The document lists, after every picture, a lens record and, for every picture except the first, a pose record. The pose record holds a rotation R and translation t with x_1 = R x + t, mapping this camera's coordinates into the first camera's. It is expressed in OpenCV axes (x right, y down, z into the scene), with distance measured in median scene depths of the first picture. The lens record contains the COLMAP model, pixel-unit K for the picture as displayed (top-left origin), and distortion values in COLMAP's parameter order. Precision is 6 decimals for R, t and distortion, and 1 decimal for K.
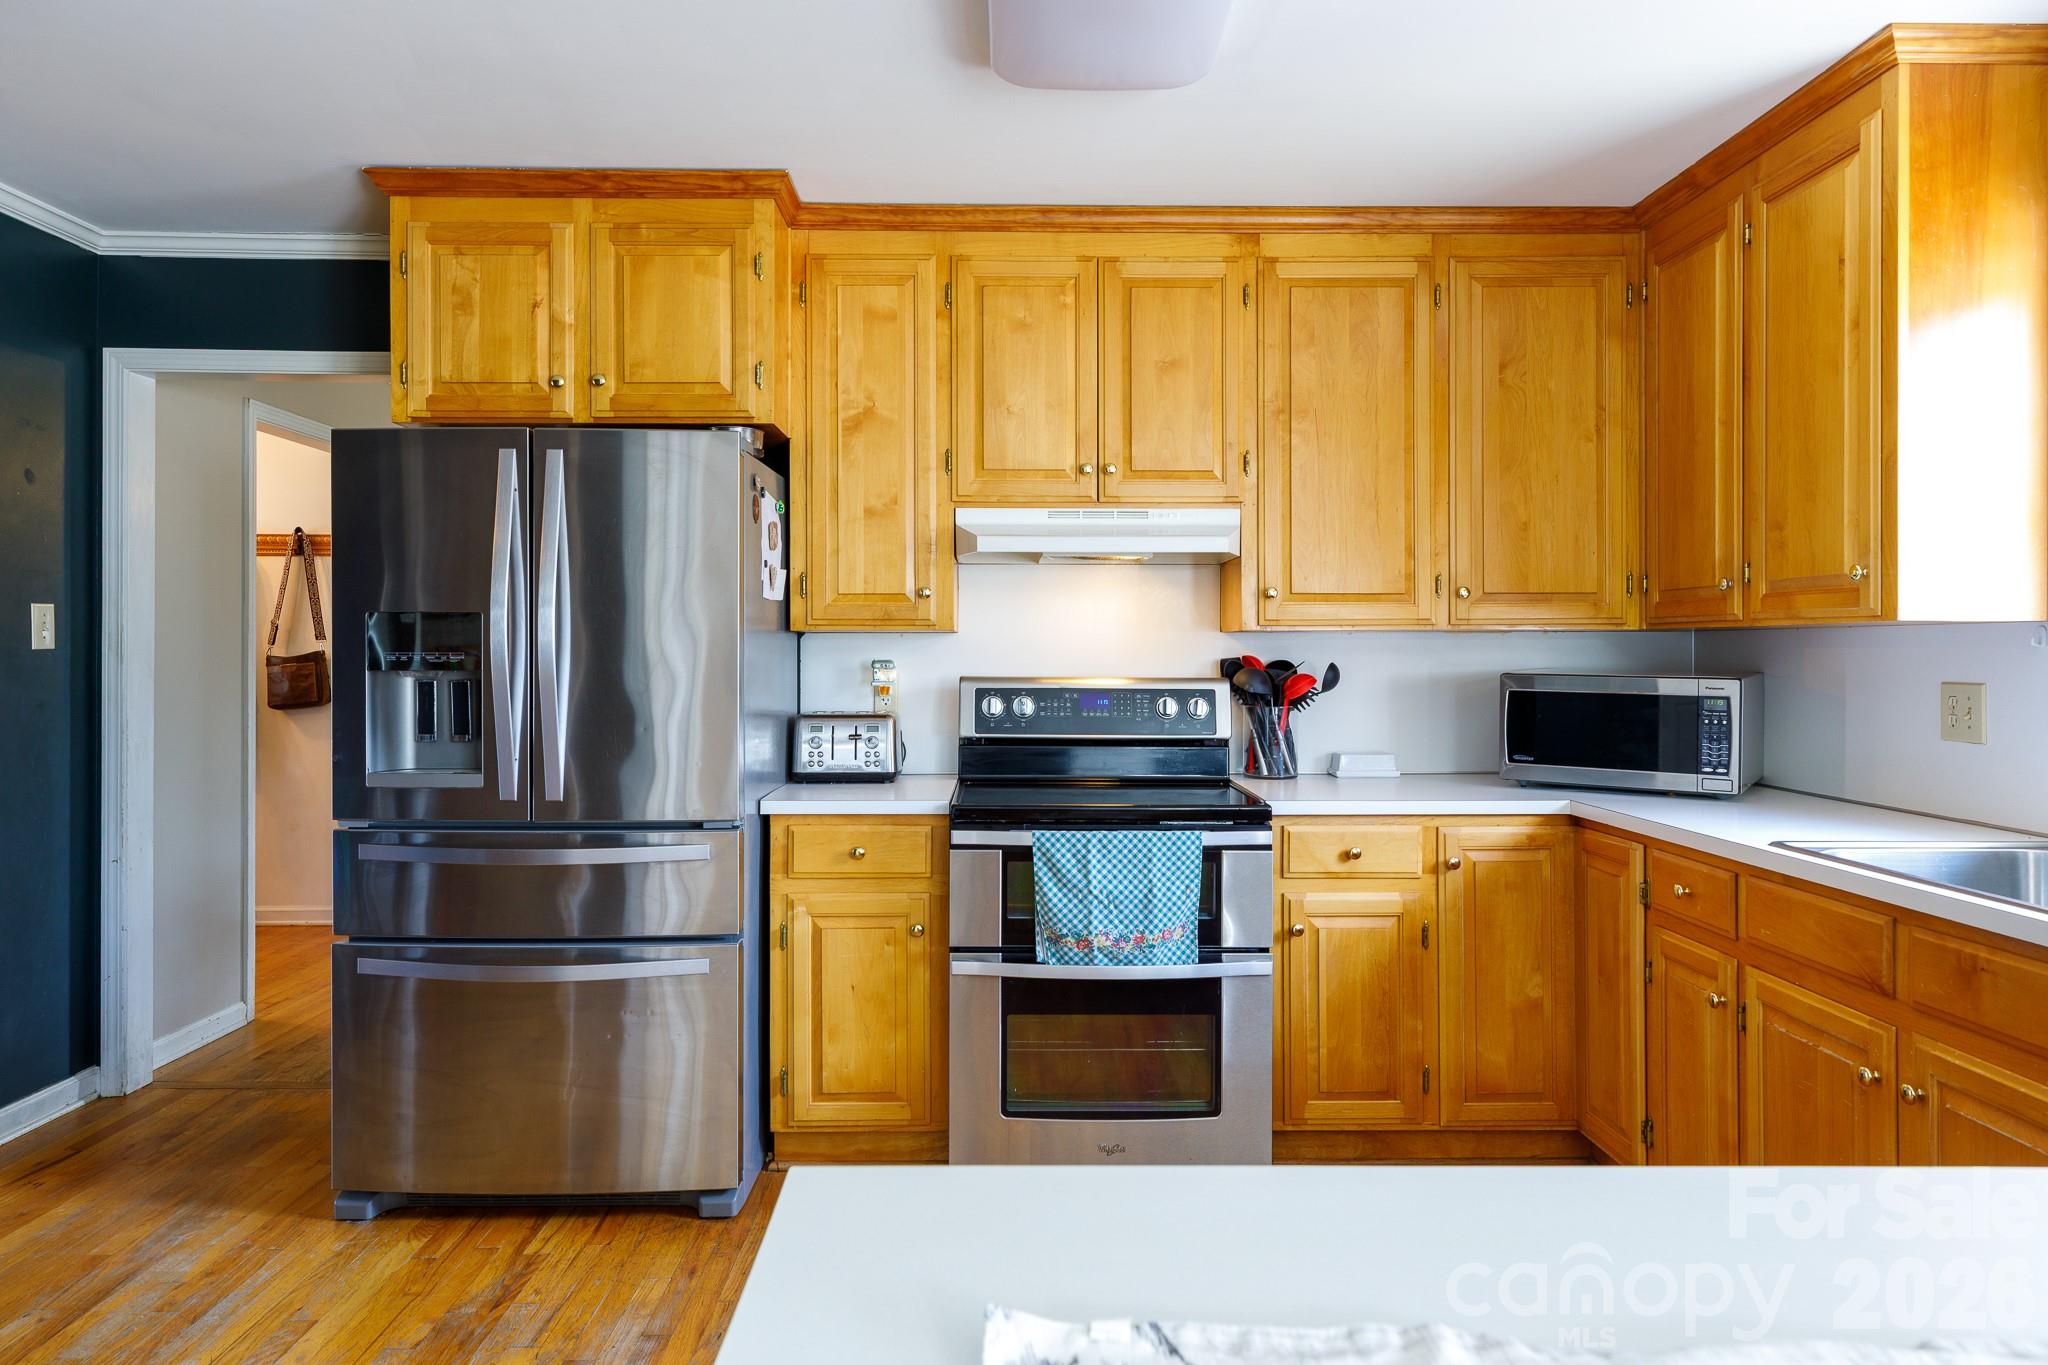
lens RADIAL K [[1328.0, 0, 1008.4], [0, 1328.0, 647.4], [0, 0, 1]] dist [0.008304, -0.000505]
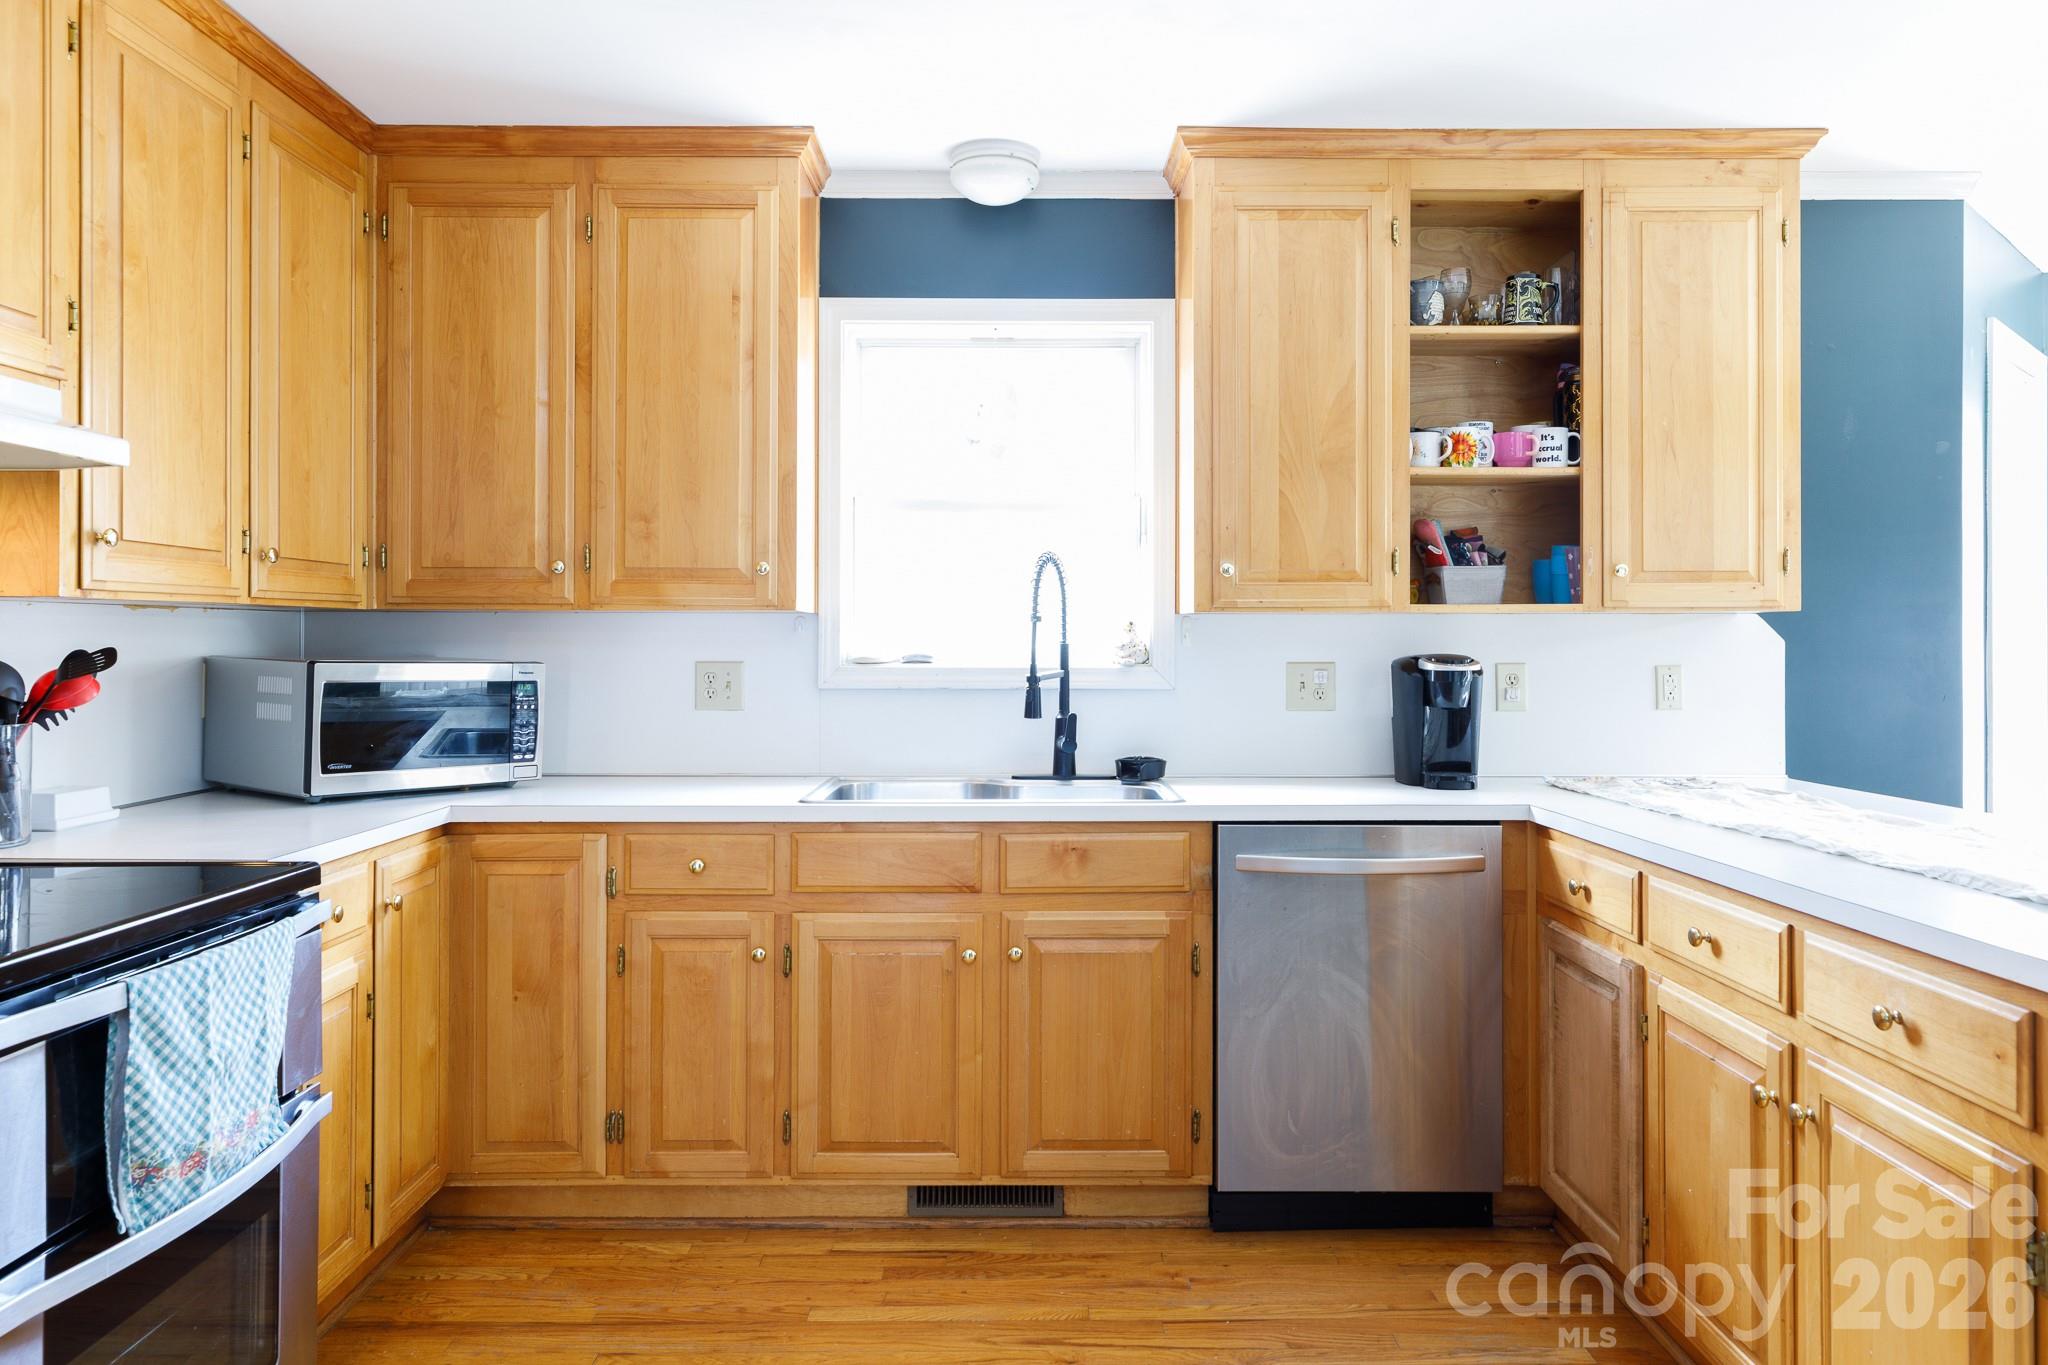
lens RADIAL K [[1403.4, 0, 1031.8], [0, 1403.4, 634.2], [0, 0, 1]] dist [0.003226, -0.005843]
pose [[-0.008642, 0.008038, 0.999930, -0.499094], [-0.005869, 0.999950, -0.008089, 0.008591], [-0.999945, -0.005939, -0.008595, 0.633427]]
